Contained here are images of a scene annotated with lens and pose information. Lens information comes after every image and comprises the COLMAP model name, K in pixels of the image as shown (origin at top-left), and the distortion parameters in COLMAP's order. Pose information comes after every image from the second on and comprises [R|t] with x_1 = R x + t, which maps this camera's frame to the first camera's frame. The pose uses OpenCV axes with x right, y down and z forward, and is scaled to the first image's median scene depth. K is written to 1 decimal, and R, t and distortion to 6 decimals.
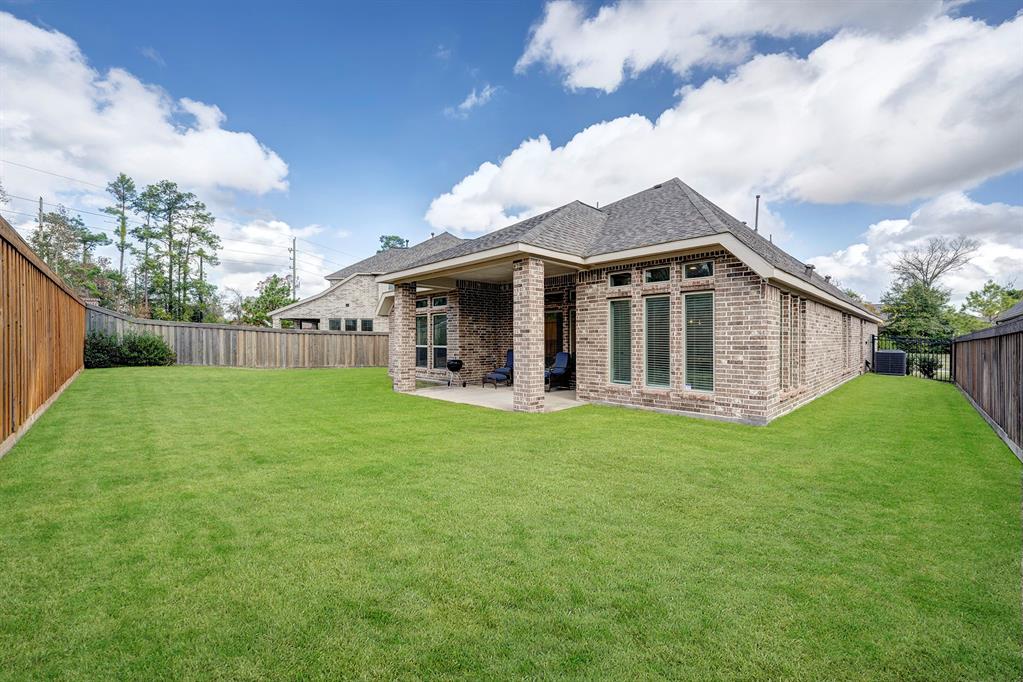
lens RADIAL K [[404.7, 0, 511.5], [0, 404.7, 341.0], [0, 0, 1]] dist [-0.001270, -0.000097]
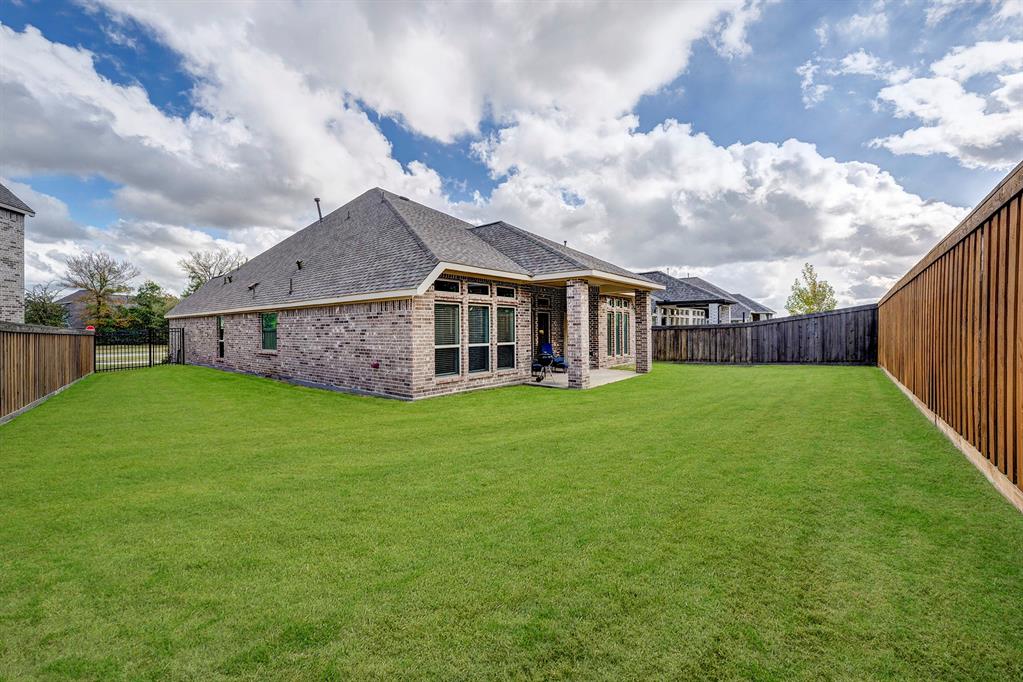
lens RADIAL K [[404.7, 0, 511.5], [0, 404.7, 341.0], [0, 0, 1]] dist [-0.001270, -0.000097]
pose [[-0.089950, -0.004201, 0.995937, -1.006167], [0.014361, 0.999882, 0.005514, 0.002531], [-0.995843, 0.014798, -0.089879, 1.031355]]
